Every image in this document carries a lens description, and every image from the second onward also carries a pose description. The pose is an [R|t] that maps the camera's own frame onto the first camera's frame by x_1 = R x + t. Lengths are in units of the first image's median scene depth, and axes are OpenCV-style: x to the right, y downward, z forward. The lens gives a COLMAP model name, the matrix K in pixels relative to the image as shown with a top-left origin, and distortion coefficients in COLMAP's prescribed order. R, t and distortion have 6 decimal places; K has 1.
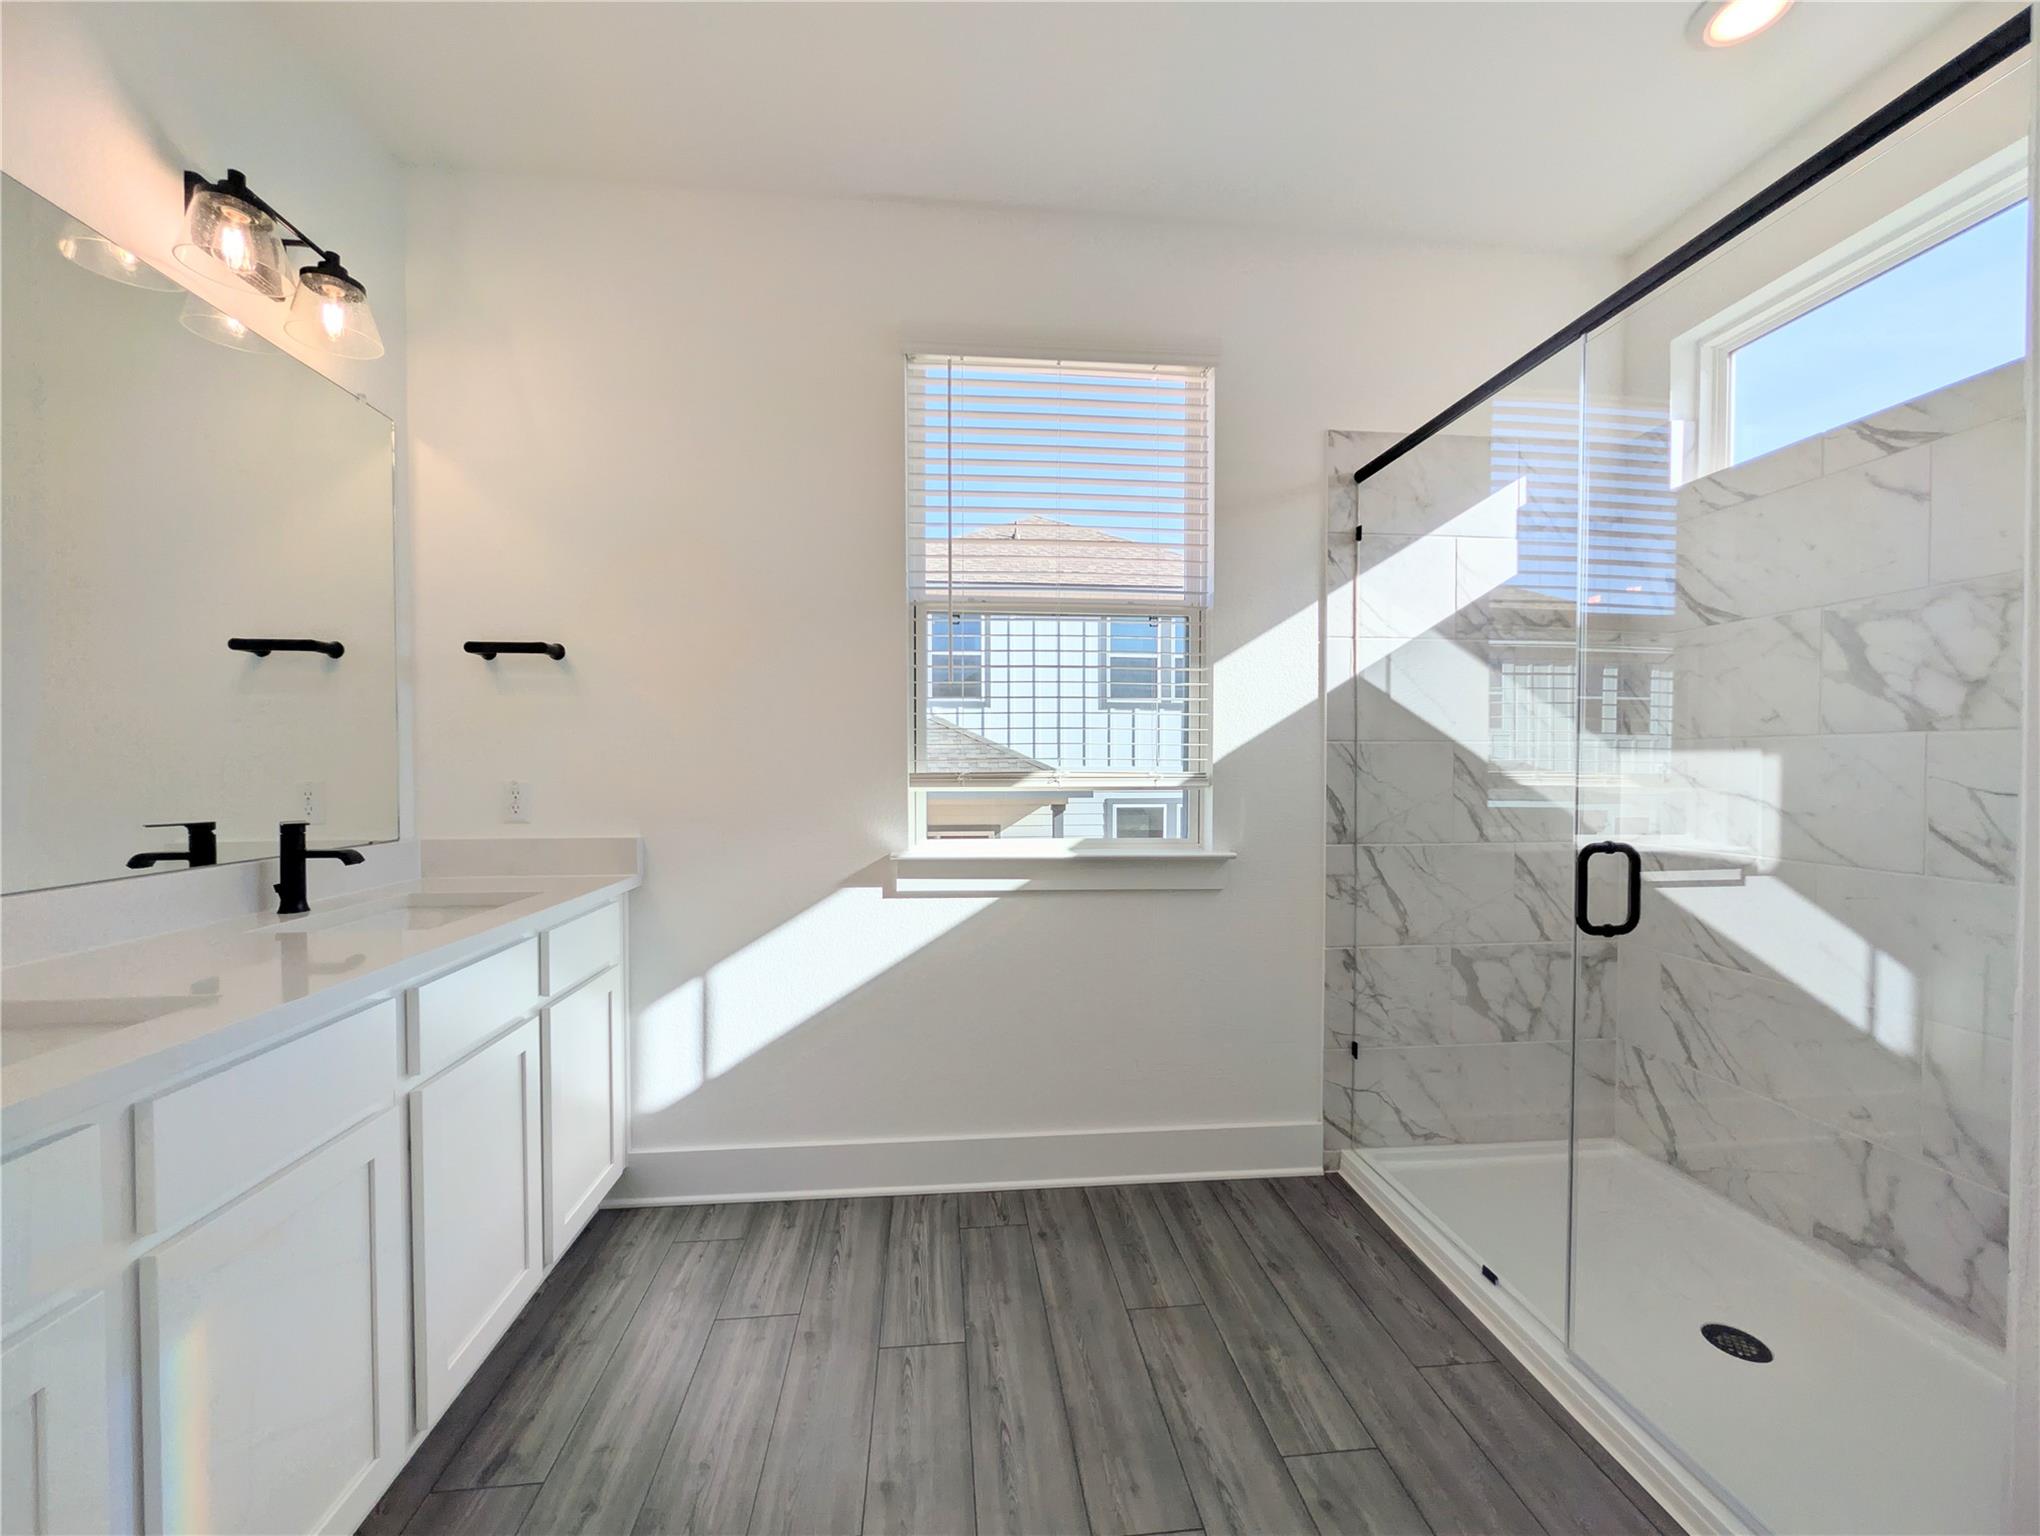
lens RADIAL K [[759.6, 0, 975.6], [0, 759.6, 779.5], [0, 0, 1]] dist [0.003679, 0.000027]
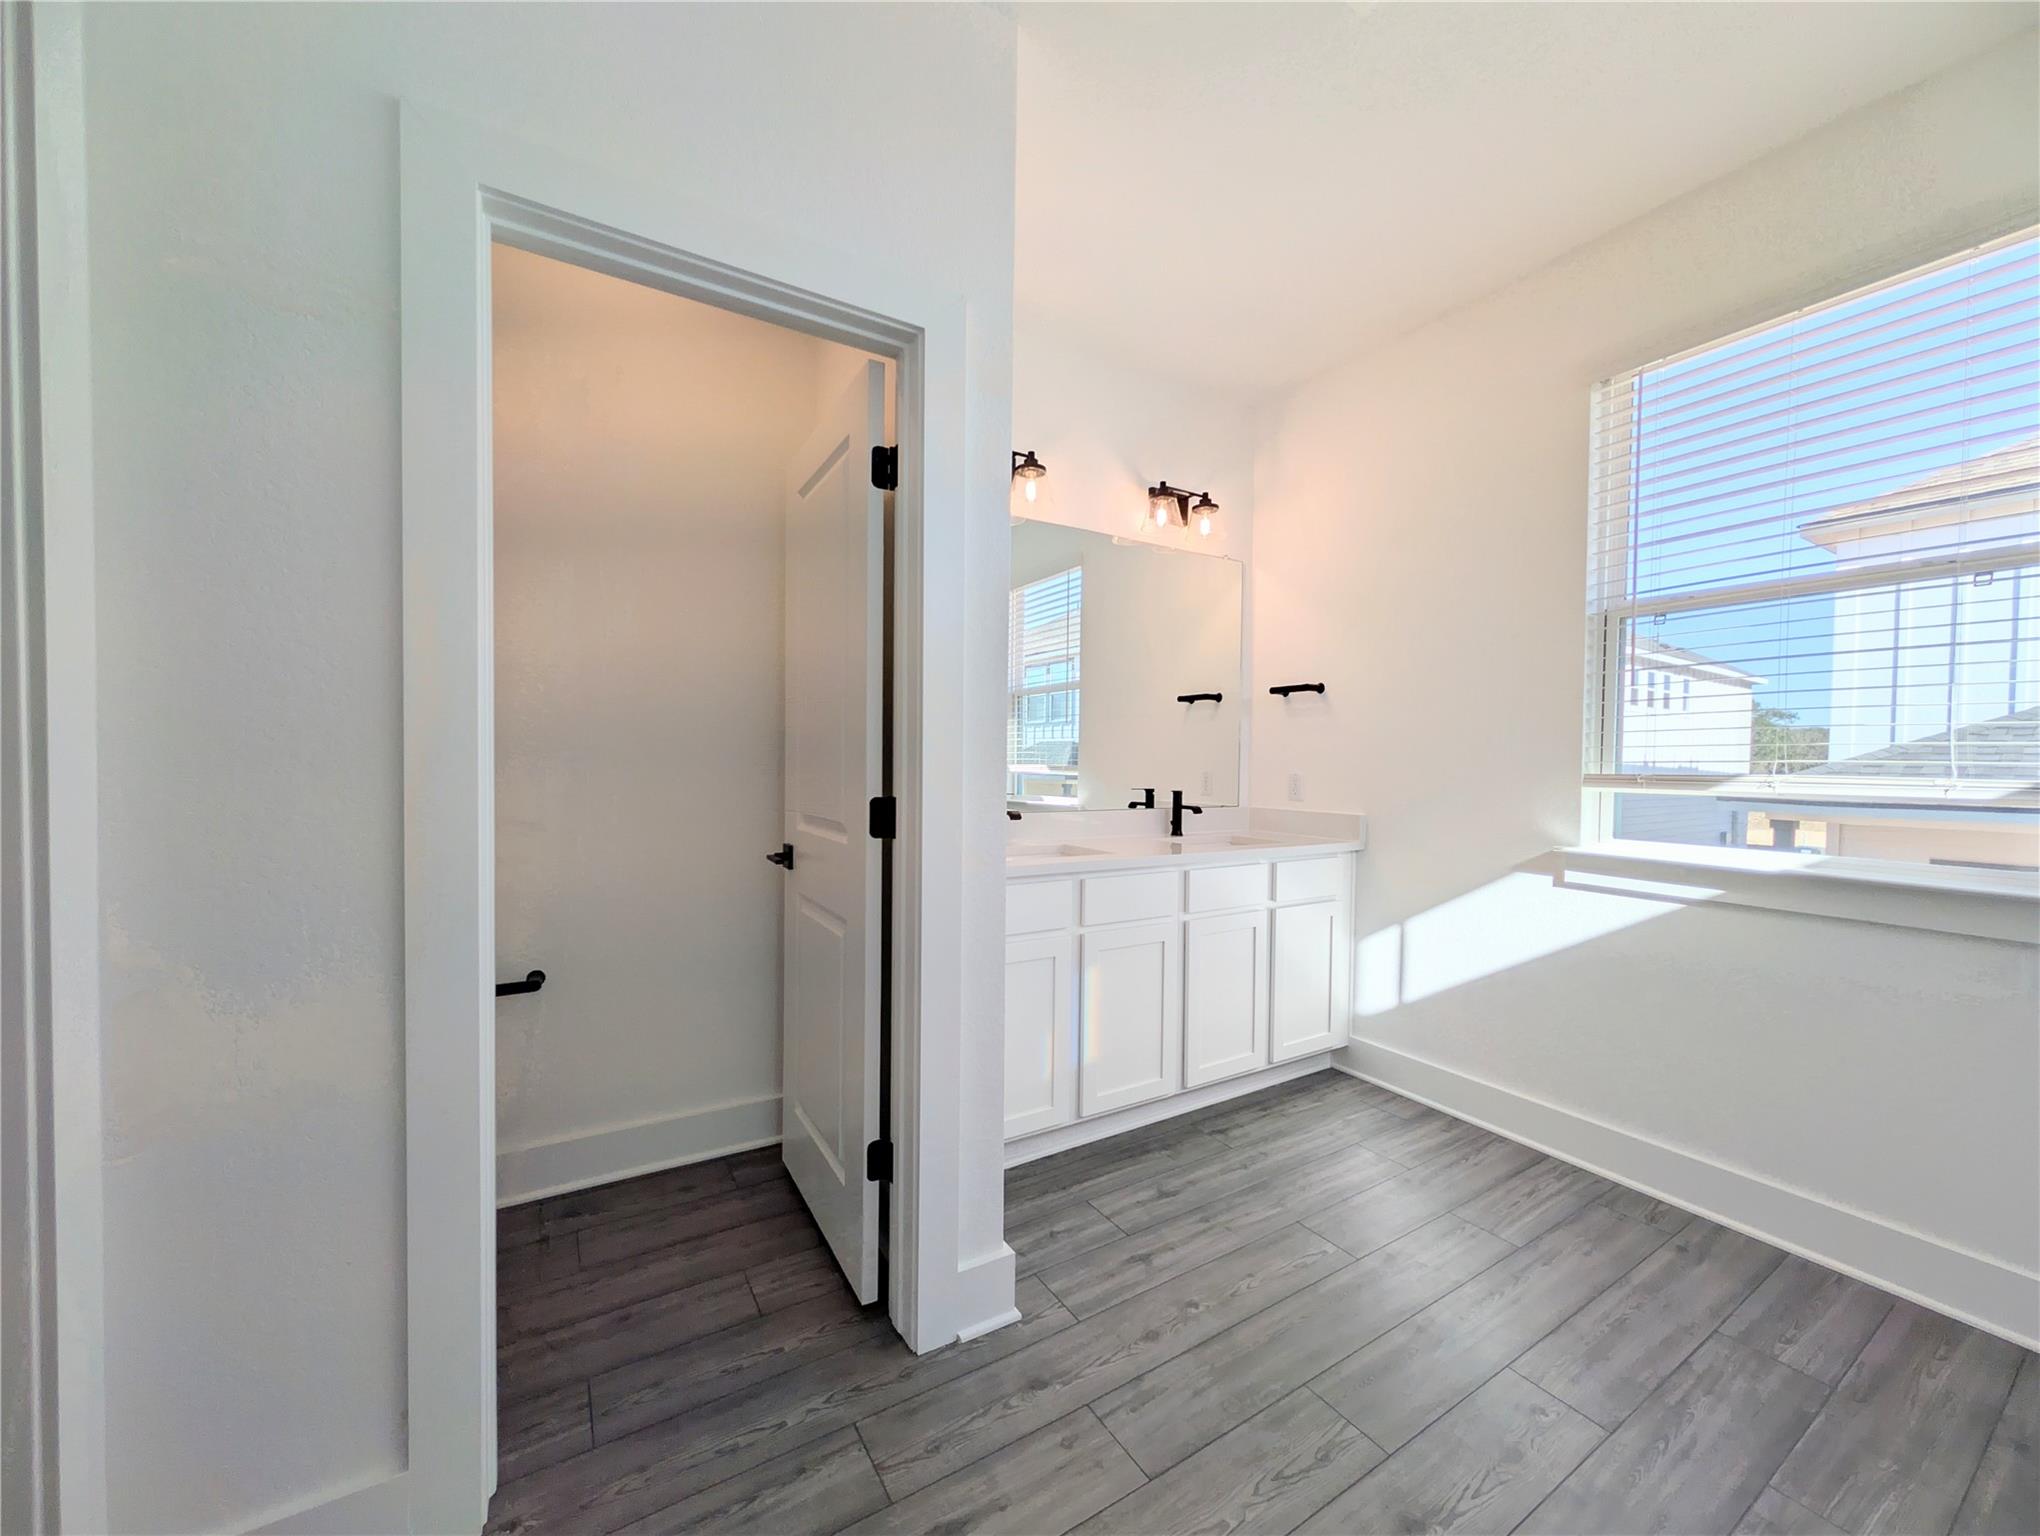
lens RADIAL K [[772.7, 0, 1020.3], [0, 772.7, 778.7], [0, 0, 1]] dist [0.002270, 0.000241]
pose [[0.439399, 0.026054, -0.897914, 0.582030], [-0.028021, 0.999490, 0.015288, 0.004617], [0.897855, 0.018443, 0.439906, -0.206203]]
